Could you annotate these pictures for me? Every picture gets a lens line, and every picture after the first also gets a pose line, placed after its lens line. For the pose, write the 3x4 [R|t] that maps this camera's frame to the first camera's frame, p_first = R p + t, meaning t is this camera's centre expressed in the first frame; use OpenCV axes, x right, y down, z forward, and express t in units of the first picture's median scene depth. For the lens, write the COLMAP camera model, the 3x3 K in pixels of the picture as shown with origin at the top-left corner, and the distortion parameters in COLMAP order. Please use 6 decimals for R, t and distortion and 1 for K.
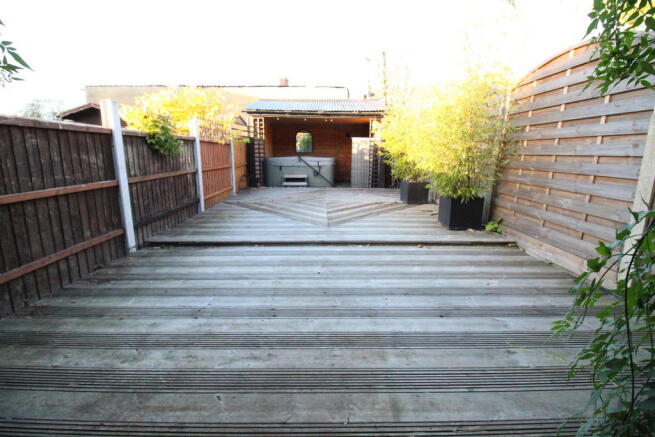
lens RADIAL K [[315.2, 0, 327.0], [0, 315.2, 219.4], [0, 0, 1]] dist [0.000345, 0.000005]
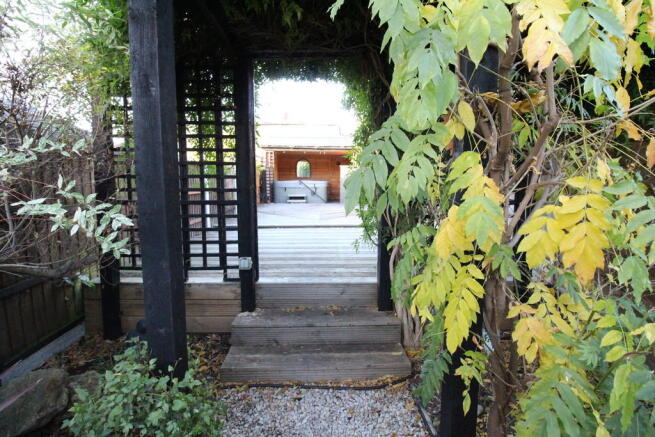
lens RADIAL K [[315.2, 0, 328.1], [0, 315.2, 215.5], [0, 0, 1]] dist [0.000345, 0.000005]
pose [[0.999929, -0.003418, 0.011405, 0.012242], [0.004457, 0.995717, -0.092350, 0.064388], [-0.011041, 0.092394, 0.995661, -0.275509]]
